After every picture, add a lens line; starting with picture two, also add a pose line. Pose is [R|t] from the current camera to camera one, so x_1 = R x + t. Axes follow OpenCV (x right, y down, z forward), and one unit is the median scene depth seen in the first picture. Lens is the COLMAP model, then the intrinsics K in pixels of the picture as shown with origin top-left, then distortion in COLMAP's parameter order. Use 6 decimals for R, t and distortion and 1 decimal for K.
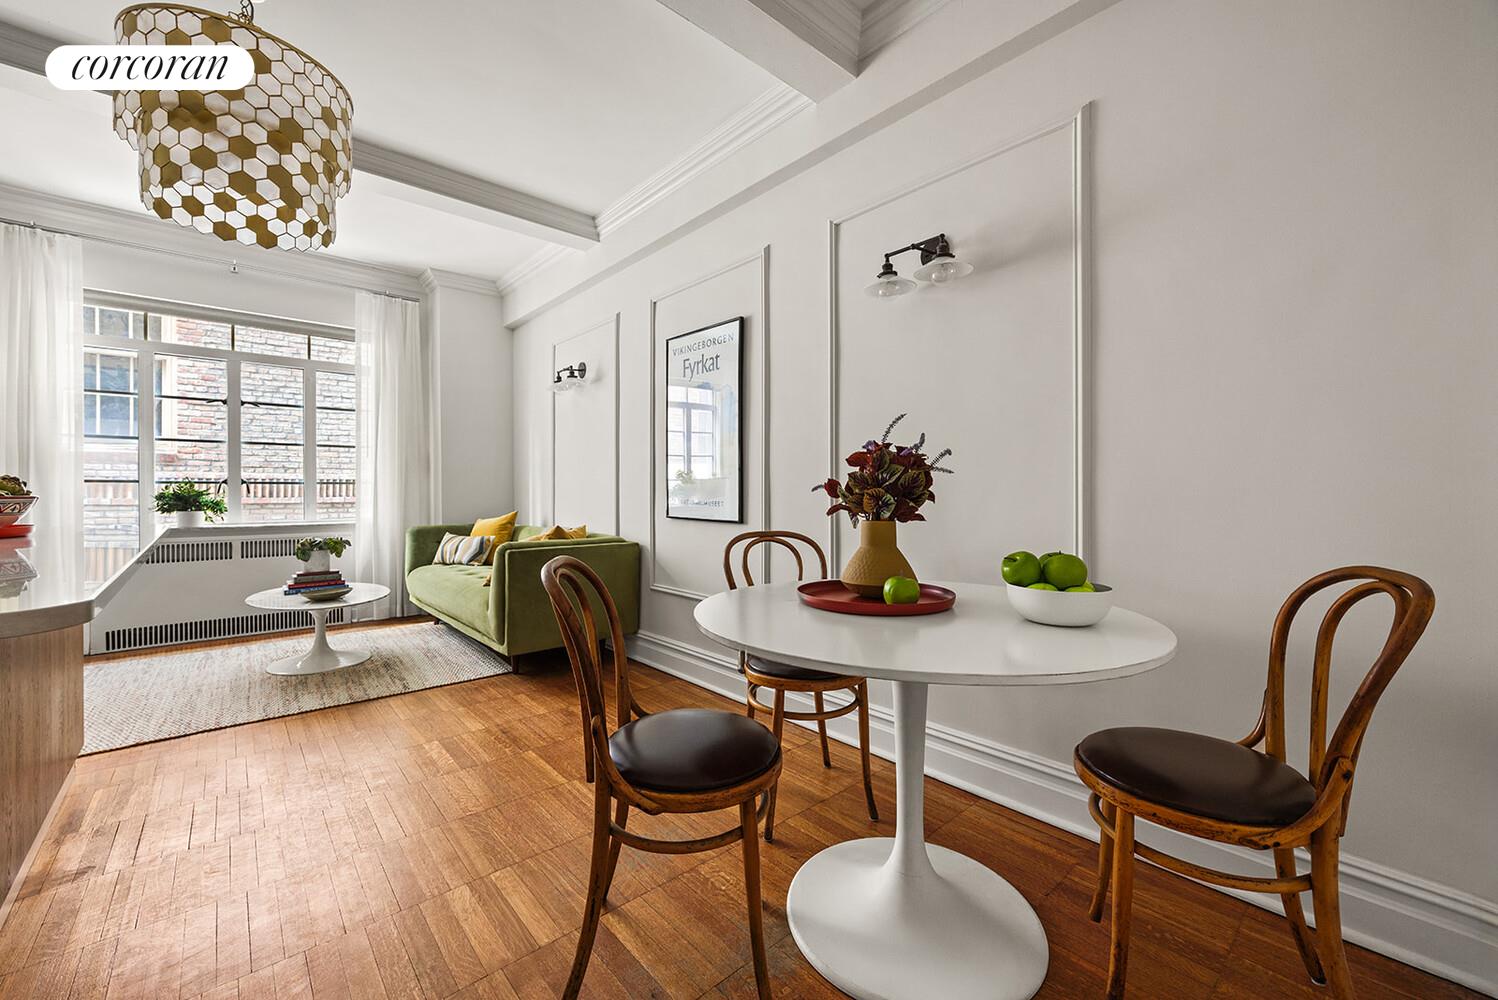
lens RADIAL K [[603.0, 0, 723.3], [0, 603.0, 497.4], [0, 0, 1]] dist [-0.000136, -0.000018]
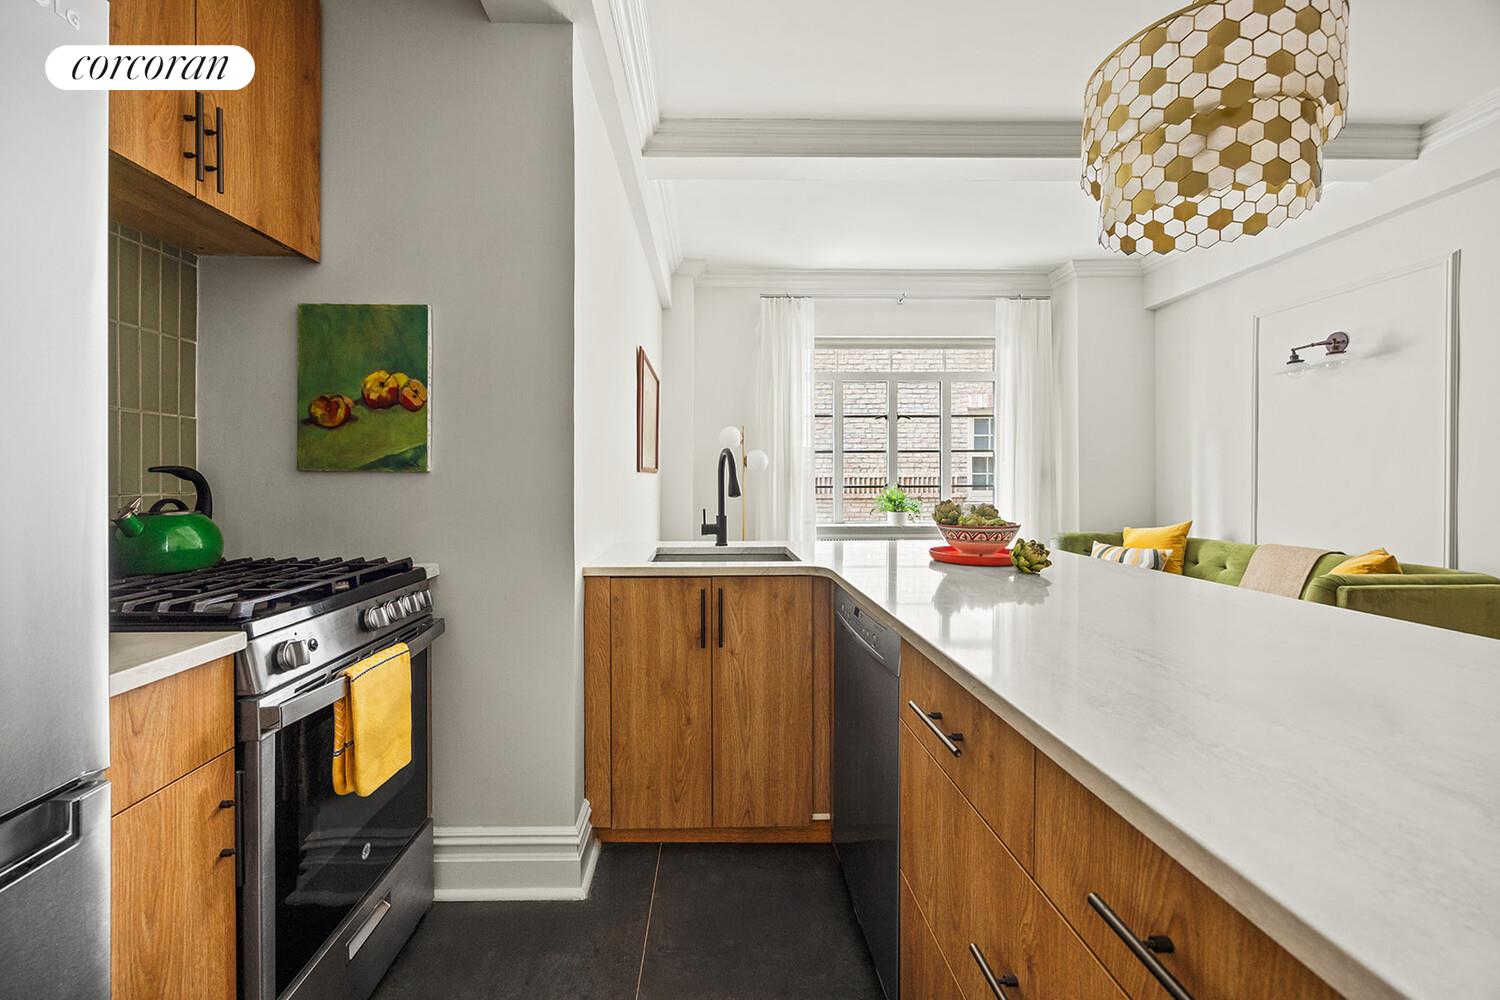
lens RADIAL K [[582.8, 0, 712.8], [0, 582.8, 481.4], [0, 0, 1]] dist [0.000107, -0.000075]
pose [[0.766109, 0.000921, -0.642710, -0.412947], [-0.004211, 0.999985, -0.003586, -0.035039], [0.642697, 0.005453, 0.766101, -0.069613]]
